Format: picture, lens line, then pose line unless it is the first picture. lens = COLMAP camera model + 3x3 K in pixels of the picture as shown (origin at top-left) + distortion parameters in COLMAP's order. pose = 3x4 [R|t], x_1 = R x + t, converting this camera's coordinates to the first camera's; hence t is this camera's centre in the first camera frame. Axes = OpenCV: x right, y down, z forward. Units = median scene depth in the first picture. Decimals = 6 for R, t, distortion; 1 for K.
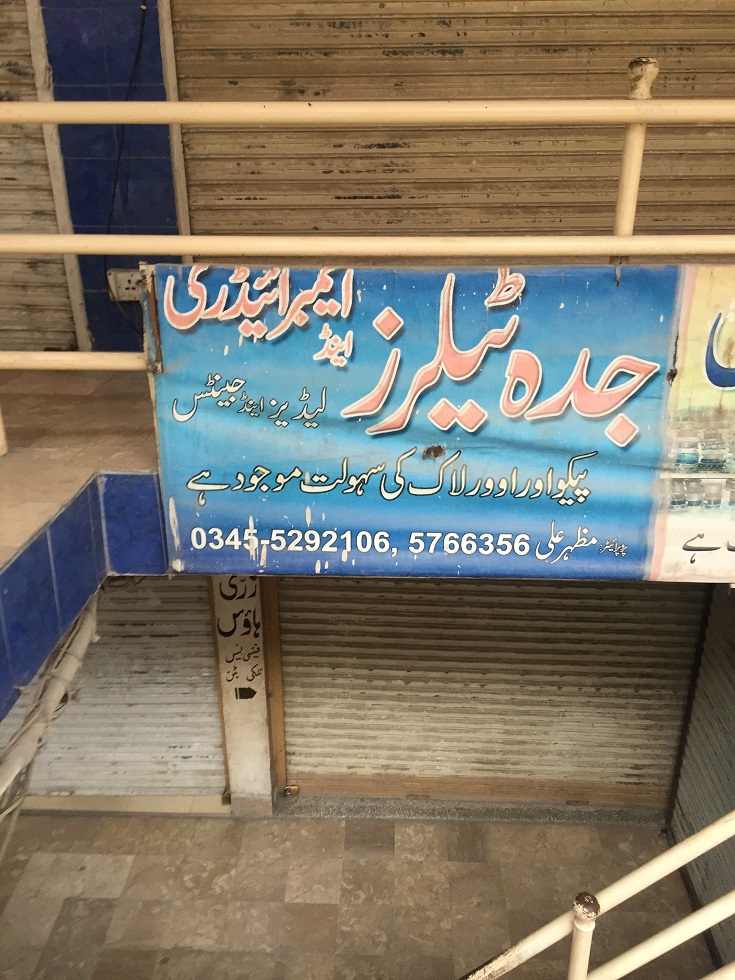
lens RADIAL K [[823.7, 0, 367.9], [0, 823.7, 499.3], [0, 0, 1]] dist [0.078445, -0.007791]
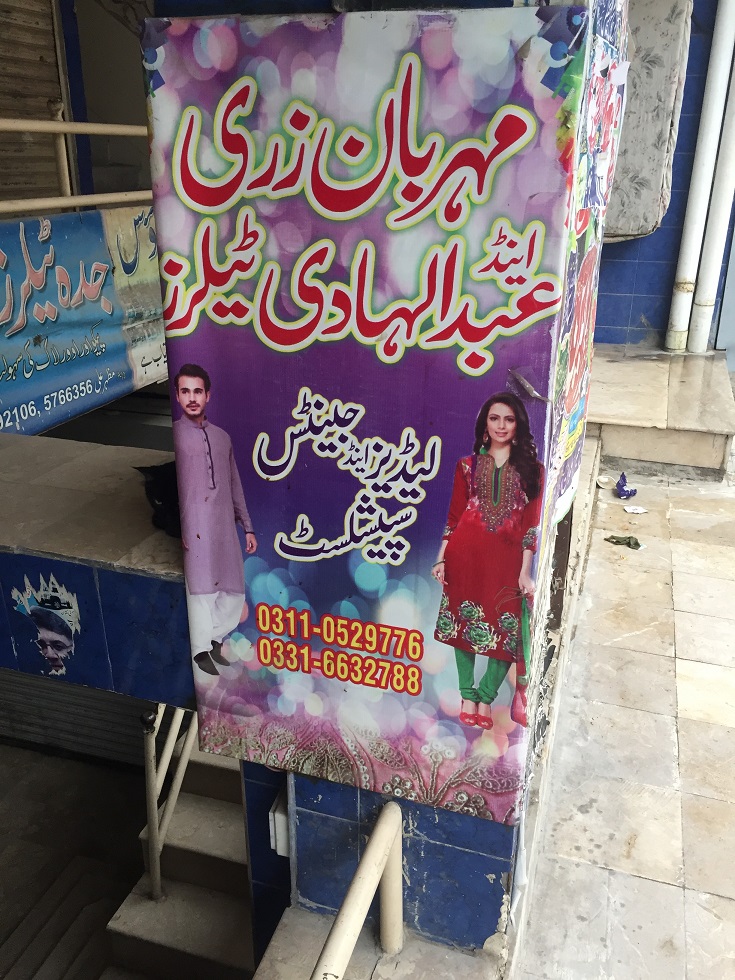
lens RADIAL K [[823.7, 0, 371.1], [0, 823.7, 486.7], [0, 0, 1]] dist [0.078445, -0.007791]
pose [[0.289215, -0.363699, 0.885482, -1.256429], [0.392050, 0.888880, 0.237043, 0.062456], [-0.873299, 0.278597, 0.399665, -0.106741]]
